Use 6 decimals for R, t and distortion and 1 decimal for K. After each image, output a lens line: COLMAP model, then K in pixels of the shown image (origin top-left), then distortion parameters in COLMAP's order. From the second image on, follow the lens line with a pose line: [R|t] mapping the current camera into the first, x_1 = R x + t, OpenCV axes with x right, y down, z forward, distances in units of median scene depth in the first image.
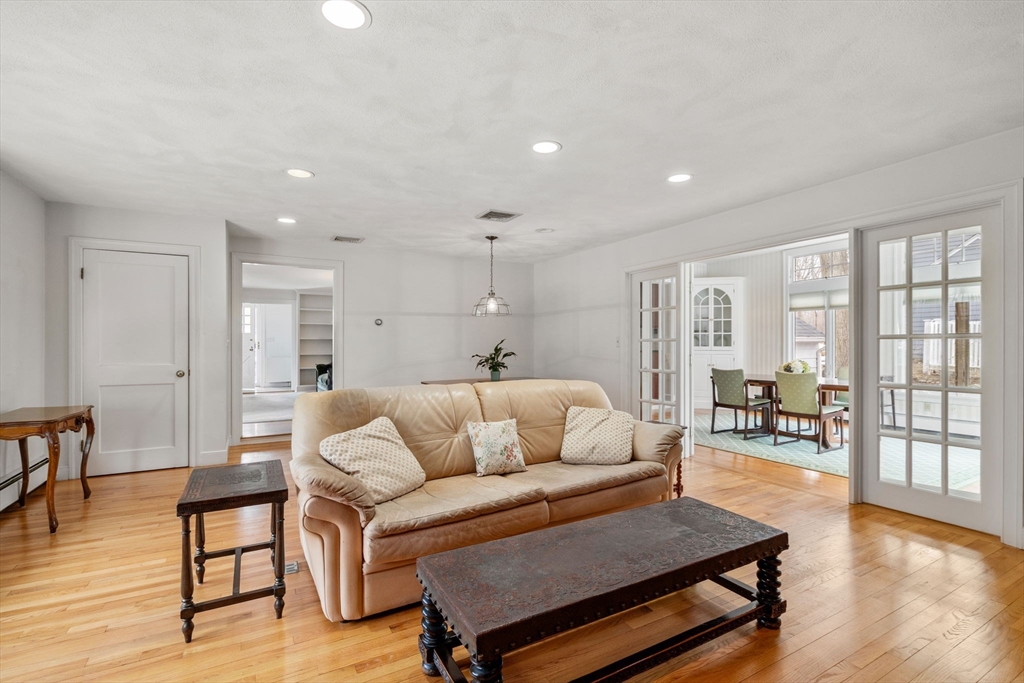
lens RADIAL K [[484.1, 0, 517.5], [0, 484.1, 348.8], [0, 0, 1]] dist [0.000653, -0.000196]
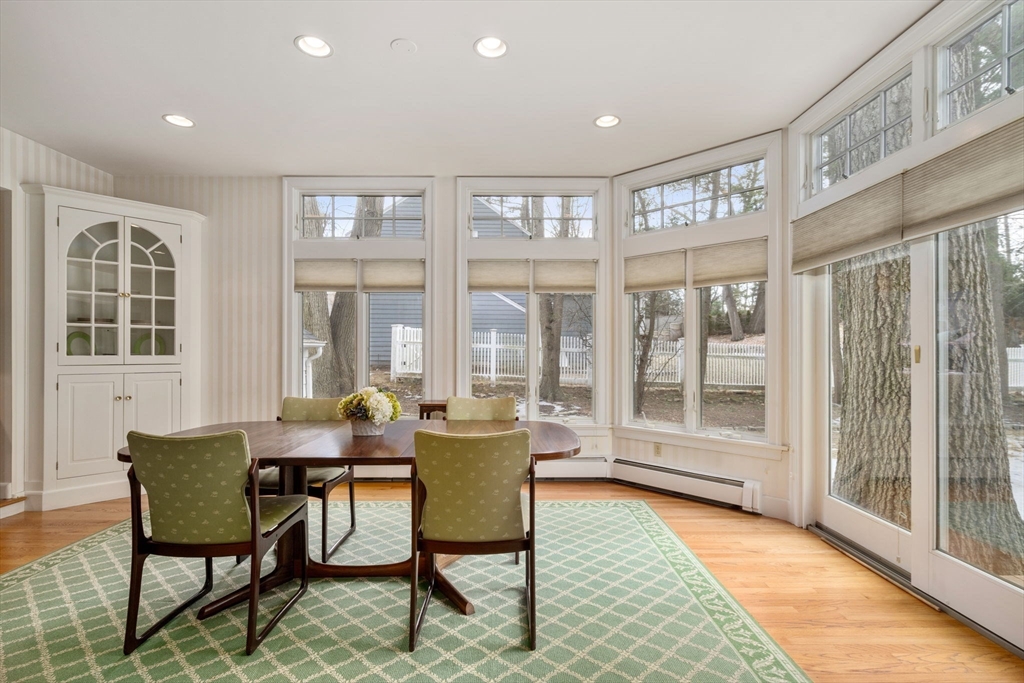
lens RADIAL K [[484.1, 0, 517.5], [0, 484.1, 348.8], [0, 0, 1]] dist [0.000653, -0.000196]
pose [[0.486549, 0.004872, 0.873639, 0.189717], [0.005222, 0.999950, -0.008485, -0.005173], [-0.873637, 0.008691, 0.486500, 0.474241]]
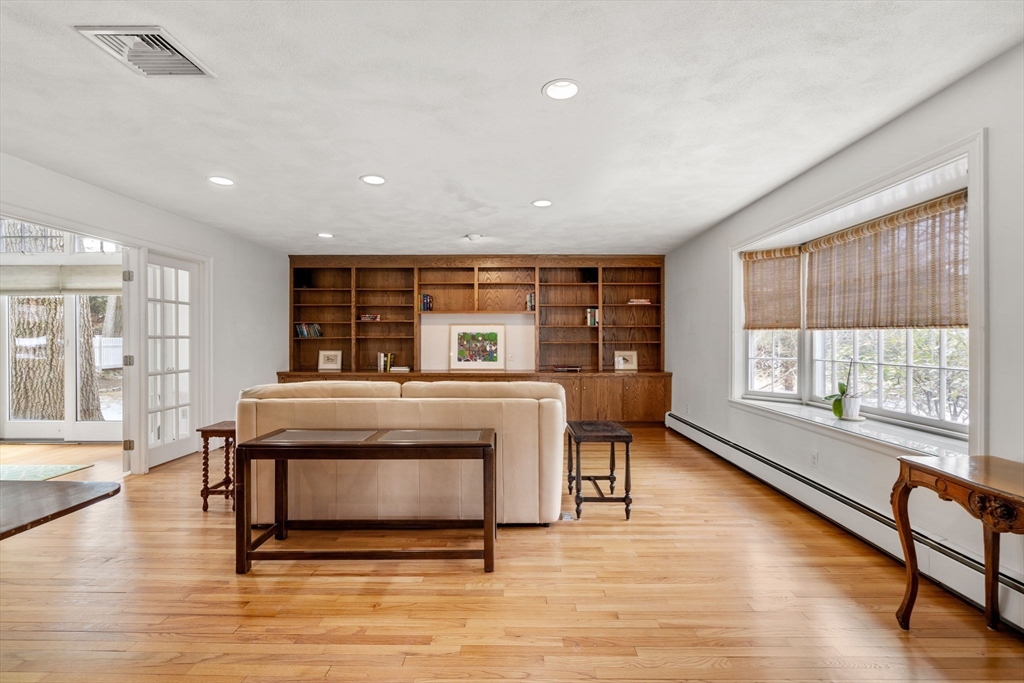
lens RADIAL K [[464.1, 0, 512.0], [0, 464.1, 341.5], [0, 0, 1]] dist [-0.000487, 0.001014]
pose [[-0.859918, -0.001044, 0.510432, -0.291376], [0.005641, 0.999917, 0.011547, -0.008793], [-0.510402, 0.012809, -0.859841, 0.640283]]
